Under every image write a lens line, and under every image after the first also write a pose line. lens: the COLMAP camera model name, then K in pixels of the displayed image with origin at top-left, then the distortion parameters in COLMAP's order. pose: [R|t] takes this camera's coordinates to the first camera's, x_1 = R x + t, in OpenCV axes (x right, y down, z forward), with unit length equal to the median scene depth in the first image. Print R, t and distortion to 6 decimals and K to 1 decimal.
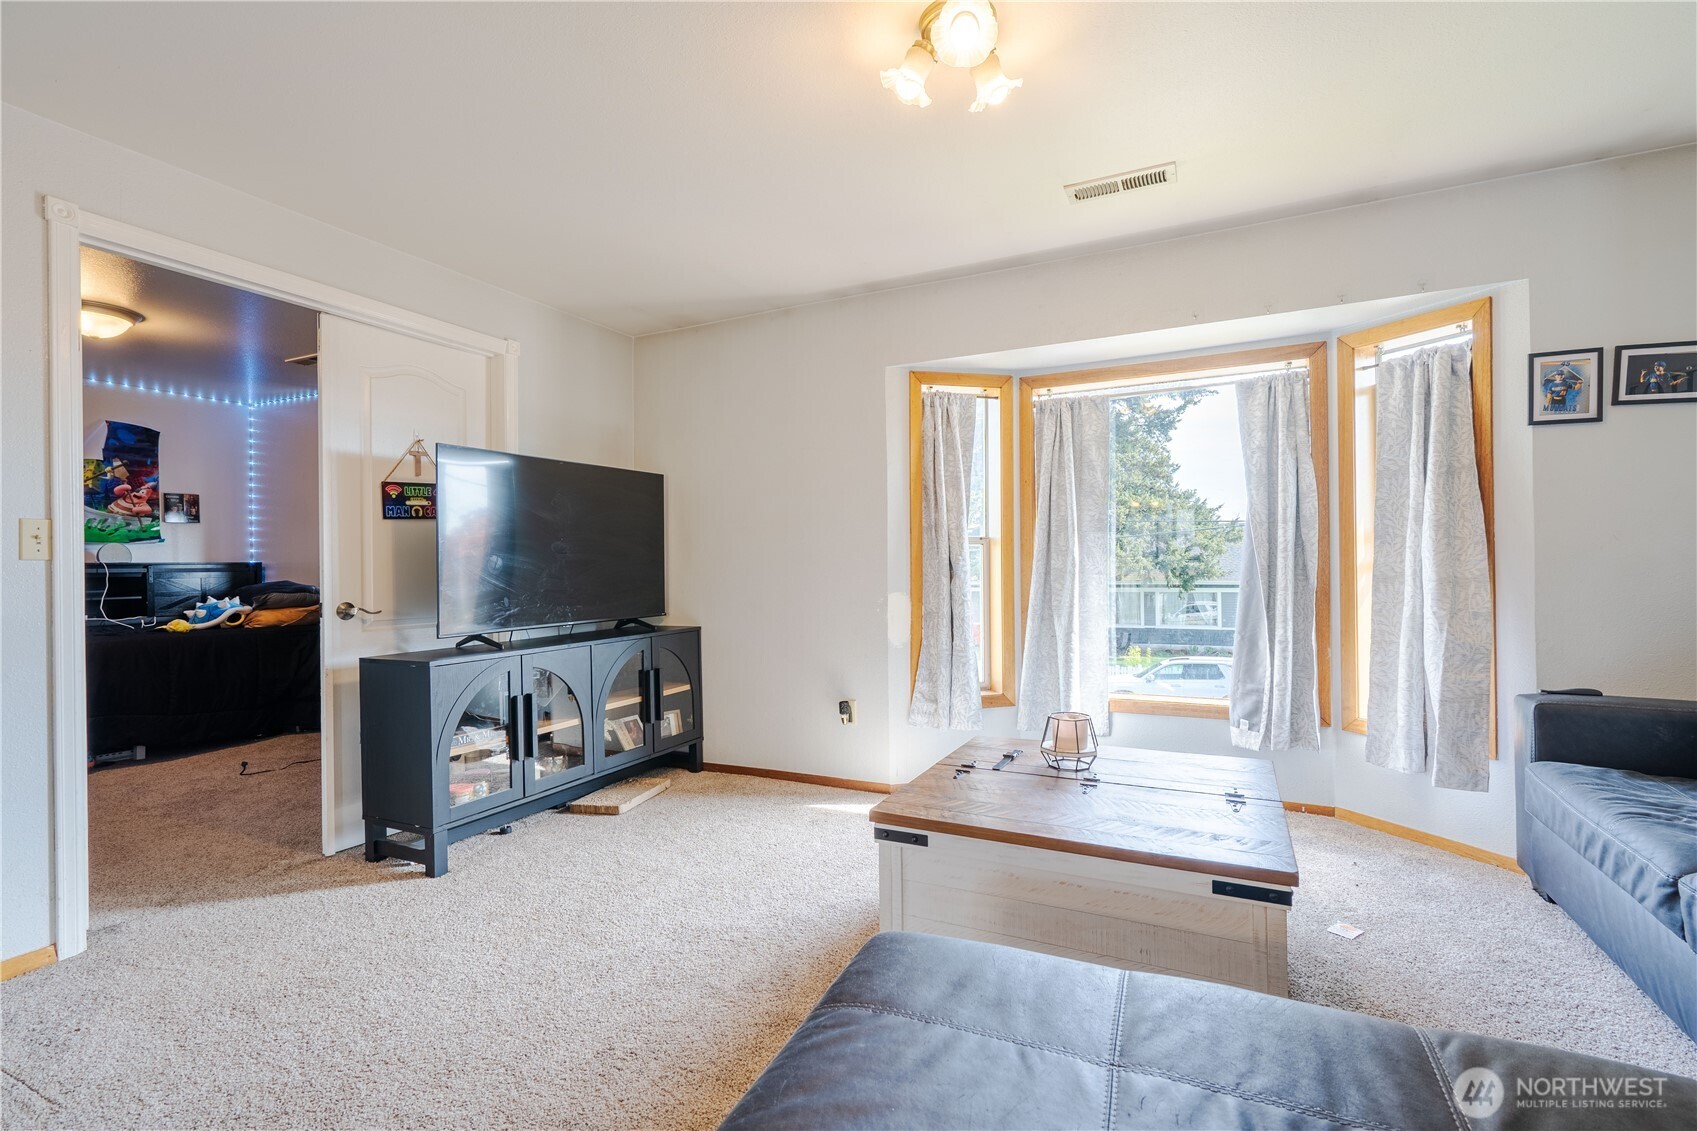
lens RADIAL K [[762.5, 0, 843.3], [0, 762.5, 564.7], [0, 0, 1]] dist [-0.000611, 0.000517]
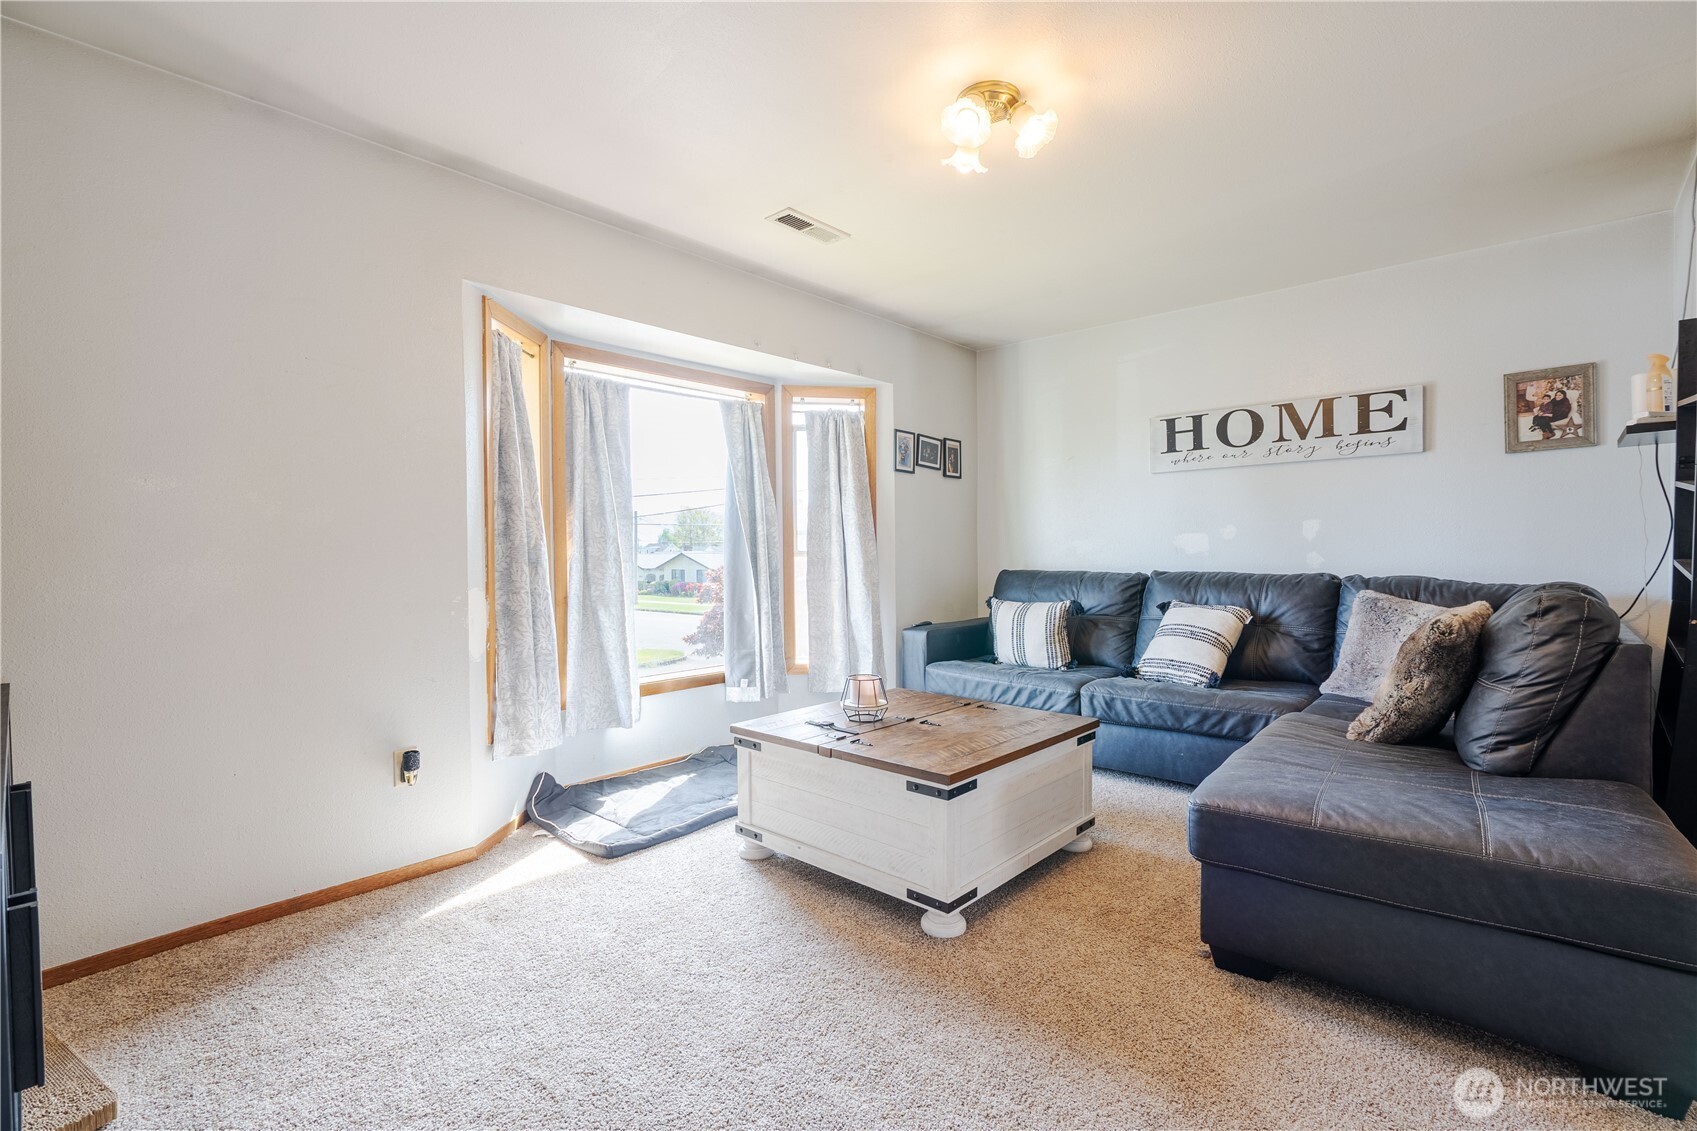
lens RADIAL K [[770.1, 0, 848.5], [0, 770.1, 565.5], [0, 0, 1]] dist [-0.001224, 0.000229]
pose [[0.278877, -0.008408, 0.960290, -0.532525], [0.002536, 0.999965, 0.008018, 0.009355], [-0.960324, 0.000199, 0.278888, 0.426164]]
